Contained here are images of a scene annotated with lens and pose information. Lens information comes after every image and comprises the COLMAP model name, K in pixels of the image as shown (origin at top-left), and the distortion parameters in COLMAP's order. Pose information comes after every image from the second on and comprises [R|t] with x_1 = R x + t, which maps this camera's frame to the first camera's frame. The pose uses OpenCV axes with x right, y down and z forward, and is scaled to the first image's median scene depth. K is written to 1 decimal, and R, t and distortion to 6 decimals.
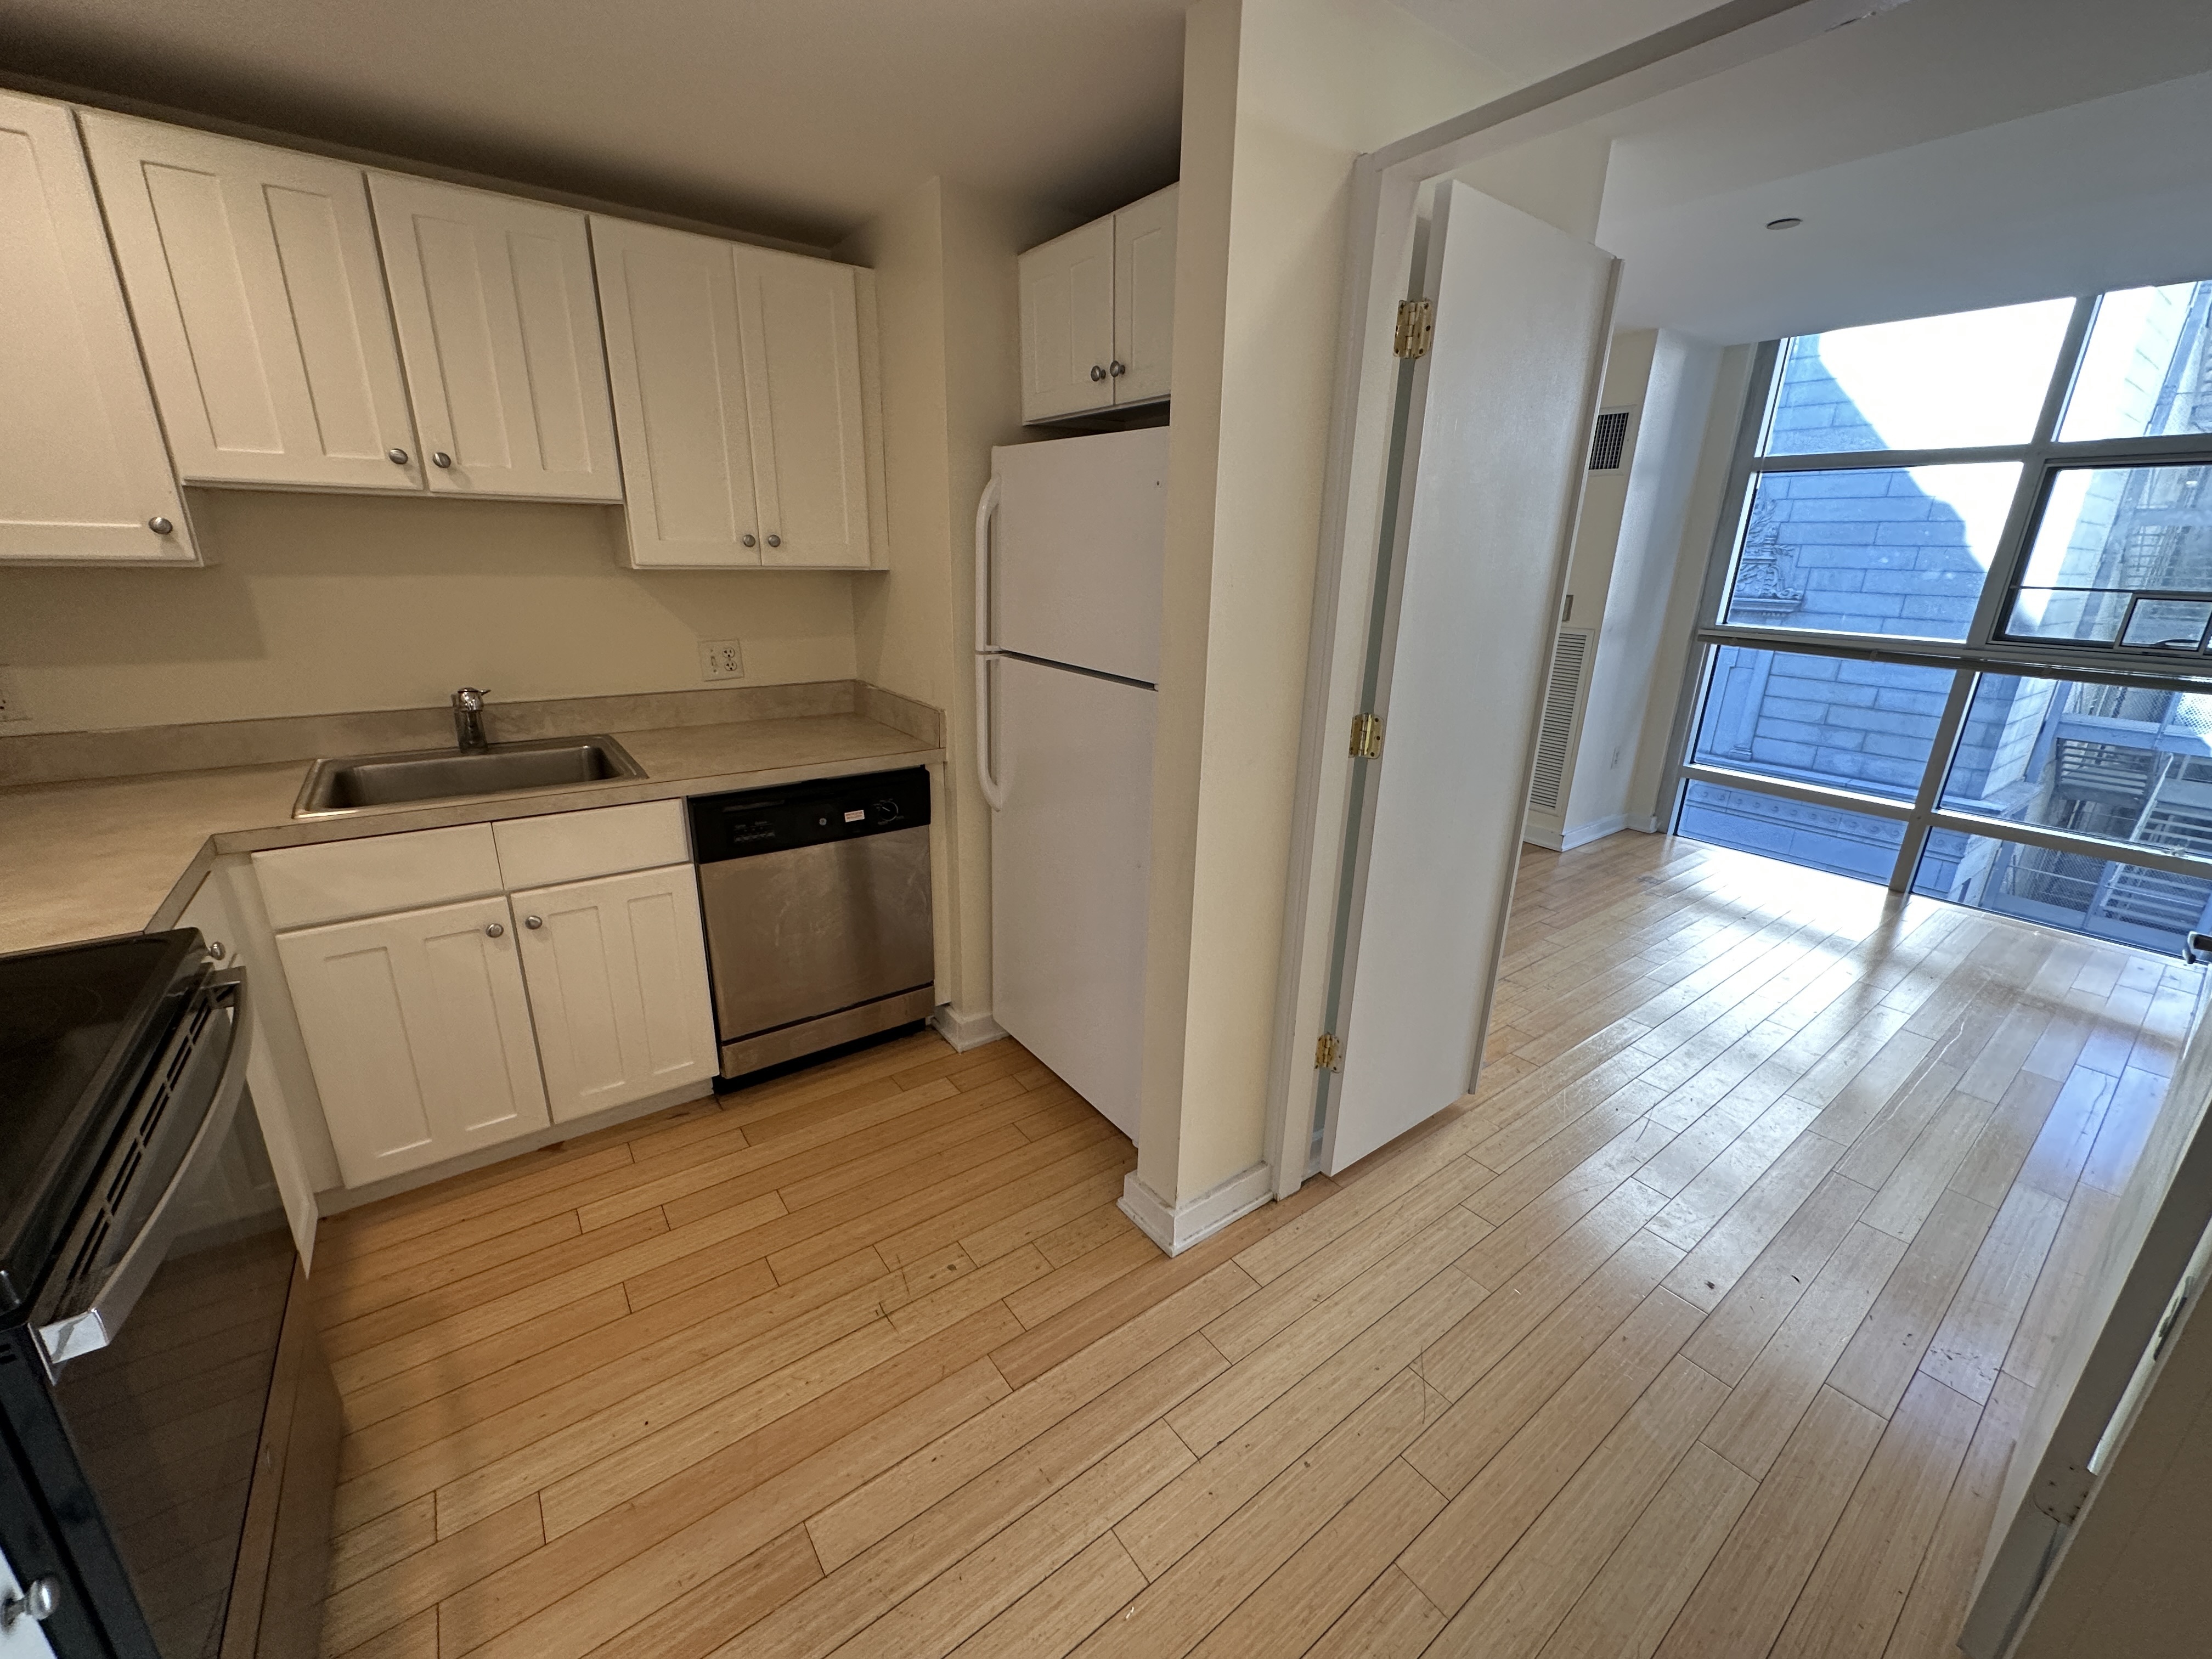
lens RADIAL K [[886.5, 0, 1106.0], [0, 886.5, 829.5], [0, 0, 1]] dist [0.002381, 0.000199]
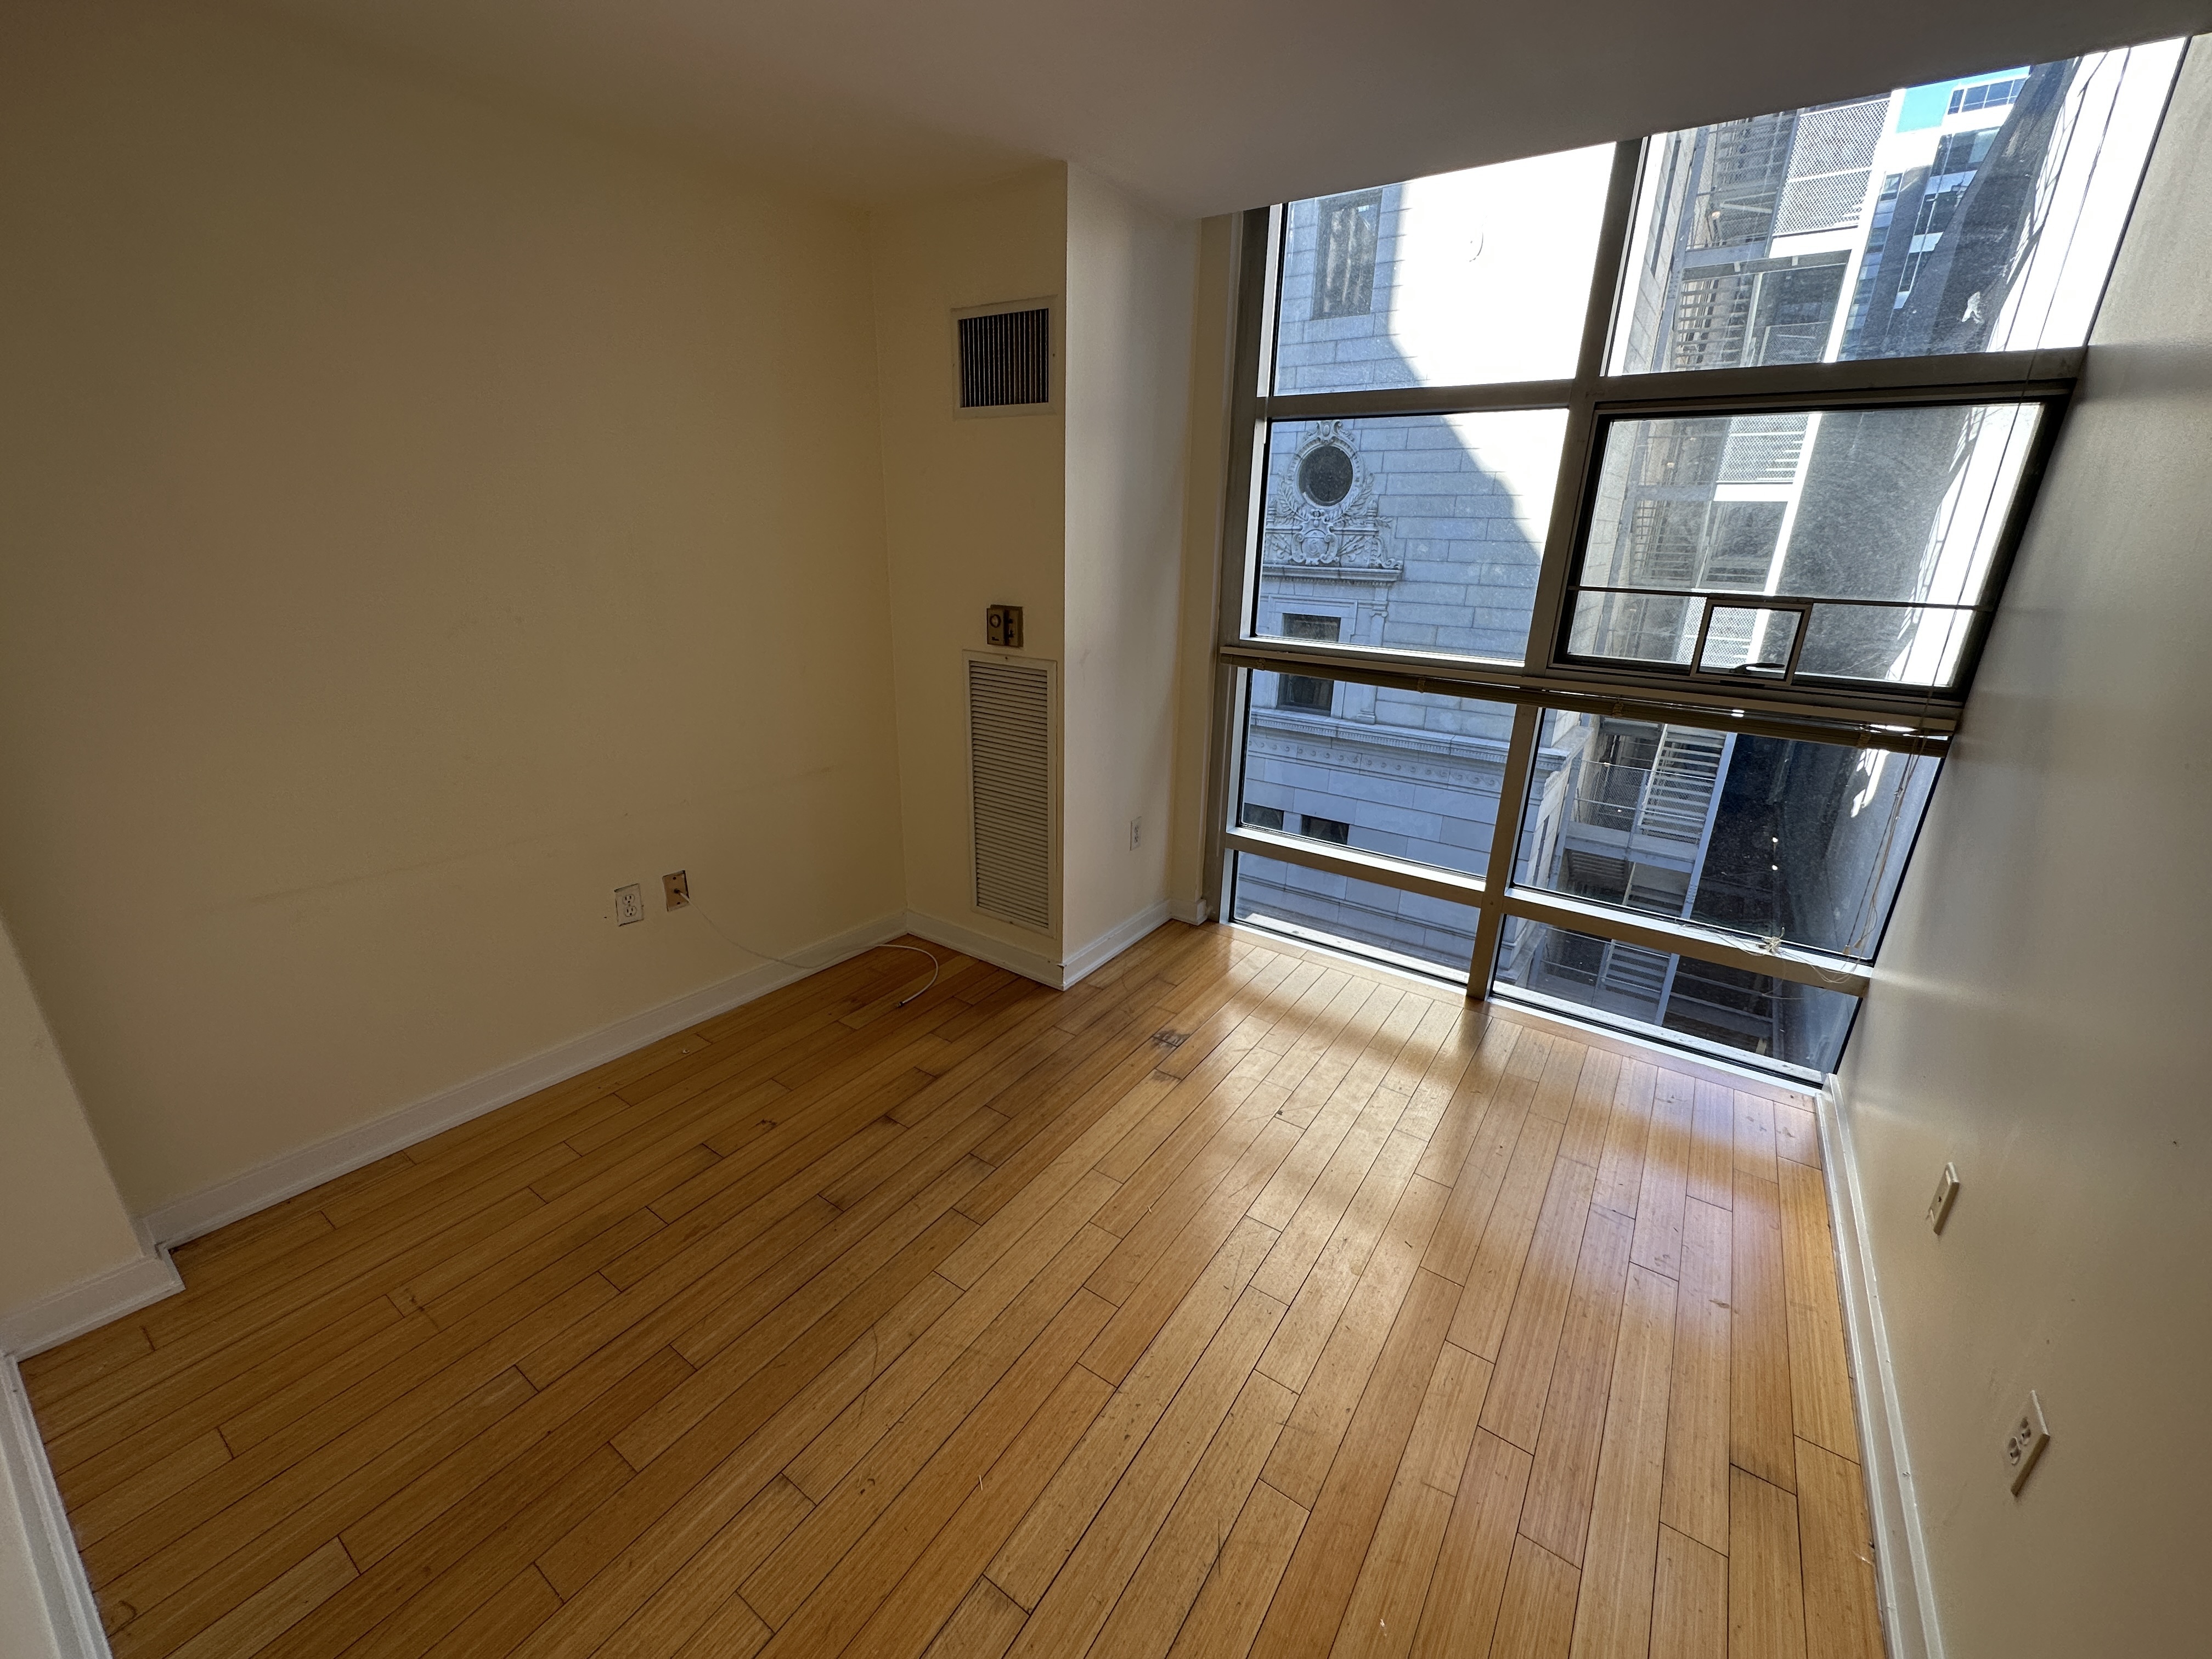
lens RADIAL K [[876.9, 0, 1106.0], [0, 876.9, 829.5], [0, 0, 1]] dist [-0.002407, -0.000225]
pose [[0.948590, -0.109501, 0.296963, 0.356565], [0.099693, 0.993859, 0.048021, -0.122467], [-0.300398, -0.015947, 0.953681, 0.358059]]
